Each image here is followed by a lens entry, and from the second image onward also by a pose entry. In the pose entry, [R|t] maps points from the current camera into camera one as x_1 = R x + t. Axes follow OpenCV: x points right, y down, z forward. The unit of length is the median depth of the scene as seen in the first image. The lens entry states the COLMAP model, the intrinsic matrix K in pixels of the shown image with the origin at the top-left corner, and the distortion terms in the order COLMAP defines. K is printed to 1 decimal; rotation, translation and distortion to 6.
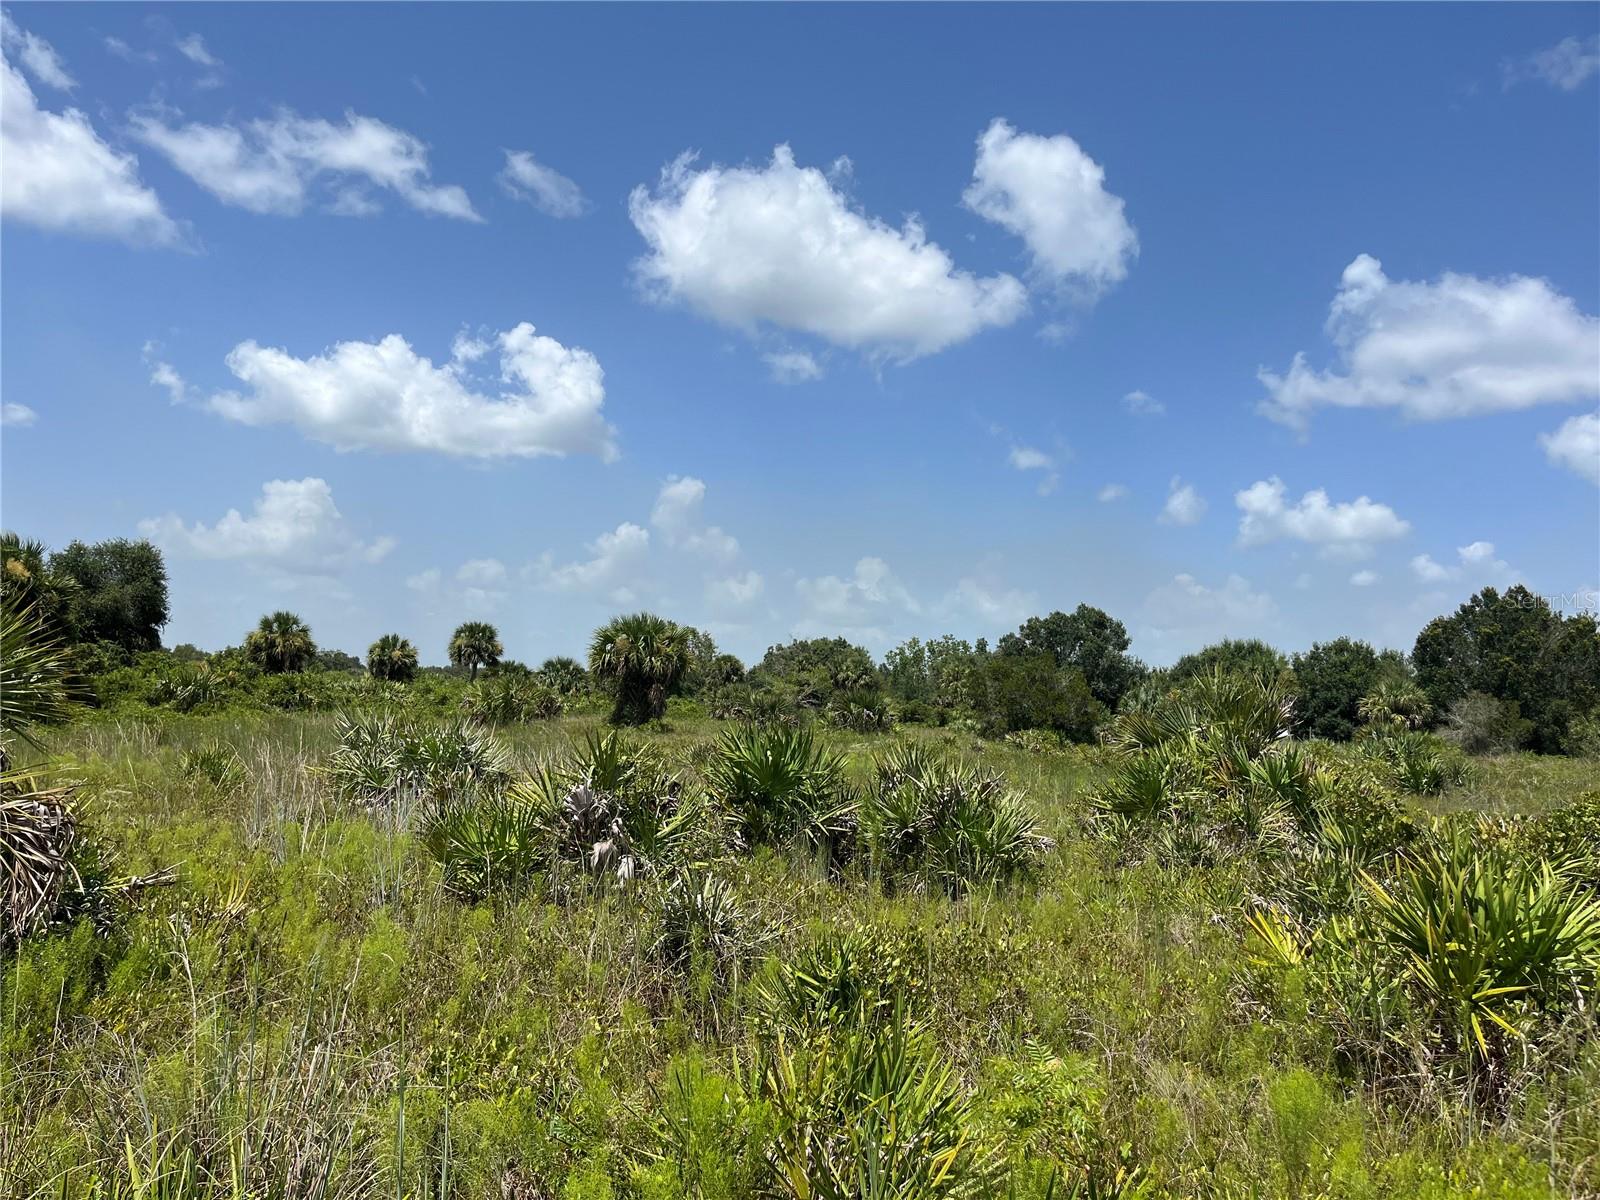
lens RADIAL K [[1276.1, 0, 805.3], [0, 1276.1, 625.9], [0, 0, 1]] dist [0.072349, -0.090269]
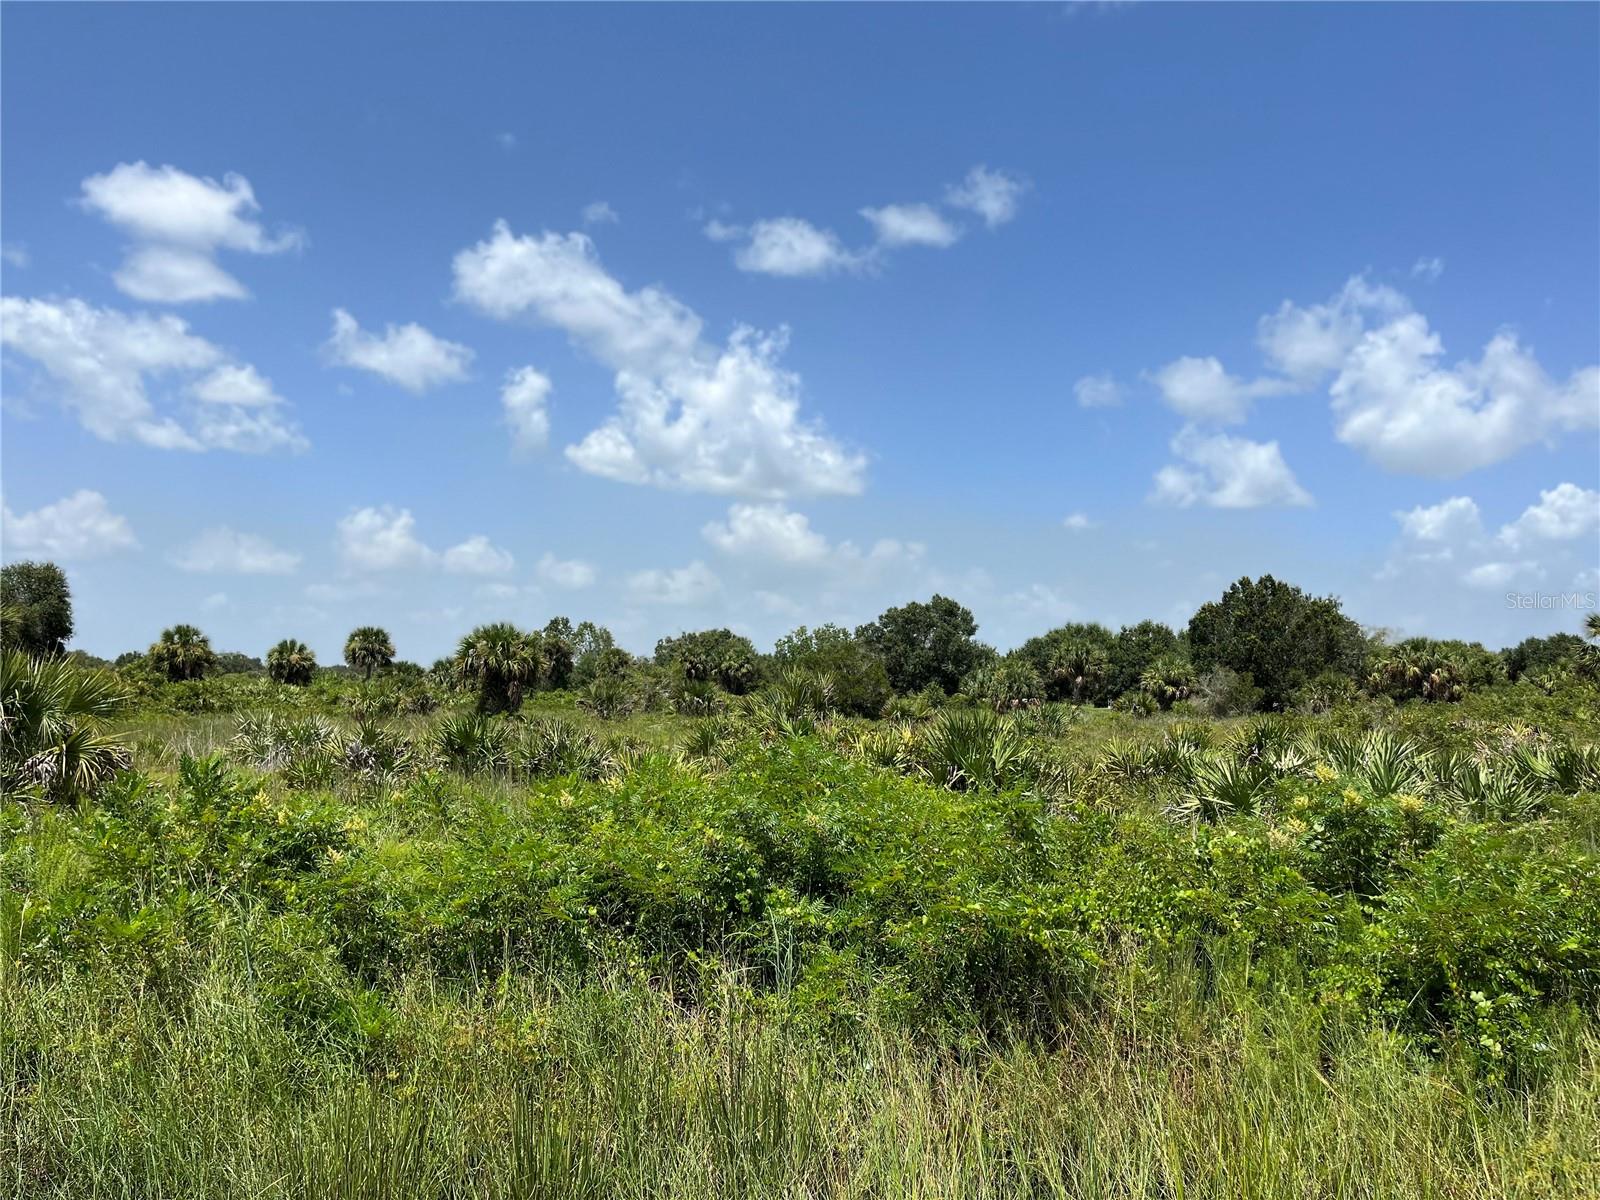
lens RADIAL K [[1212.5, 0, 800.0], [0, 1212.5, 600.0], [0, 0, 1]] dist [0.061238, -0.058314]
pose [[0.996257, -0.024412, 0.082927, 0.160046], [0.025519, 0.999599, -0.012308, -0.027302], [-0.082593, 0.014378, 0.996480, -0.434229]]
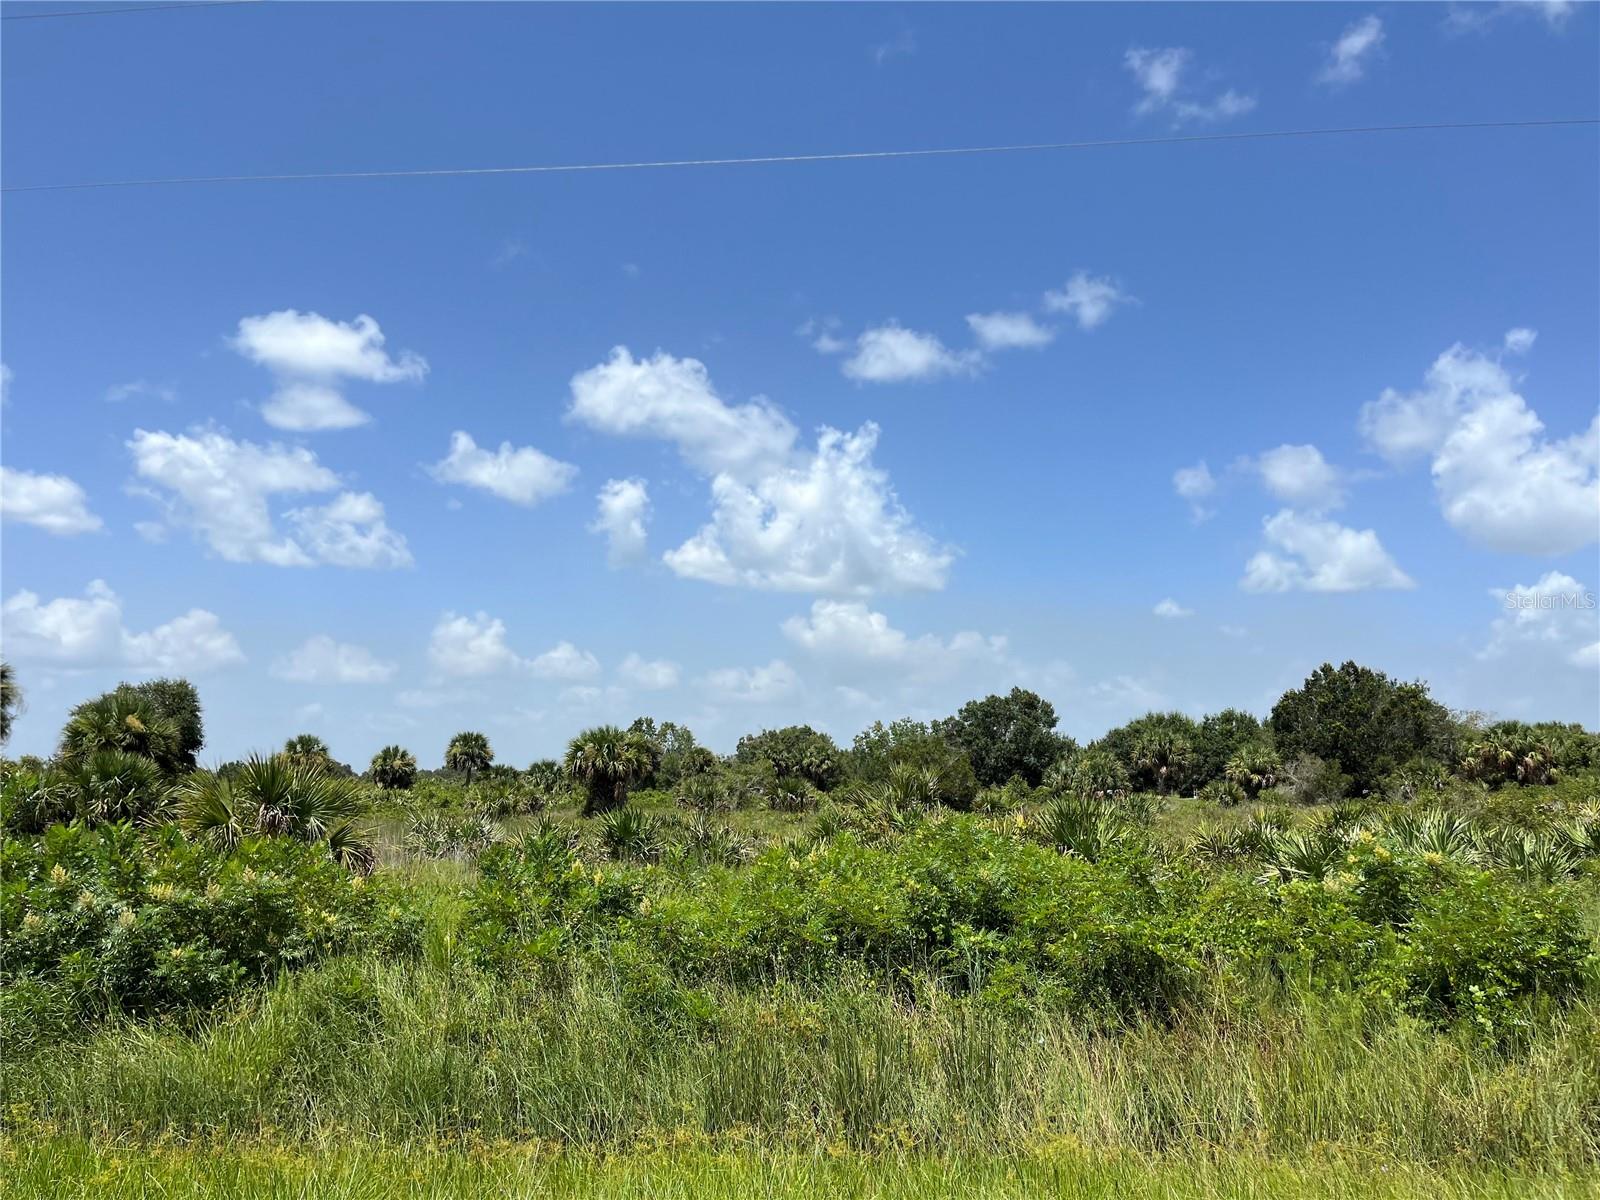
lens RADIAL K [[1195.3, 0, 801.3], [0, 1195.3, 614.2], [0, 0, 1]] dist [0.066981, -0.072731]
pose [[0.998643, -0.046614, 0.023214, 0.121424], [0.048391, 0.995376, -0.082981, -0.033652], [-0.019238, 0.083992, 0.996281, -0.543226]]
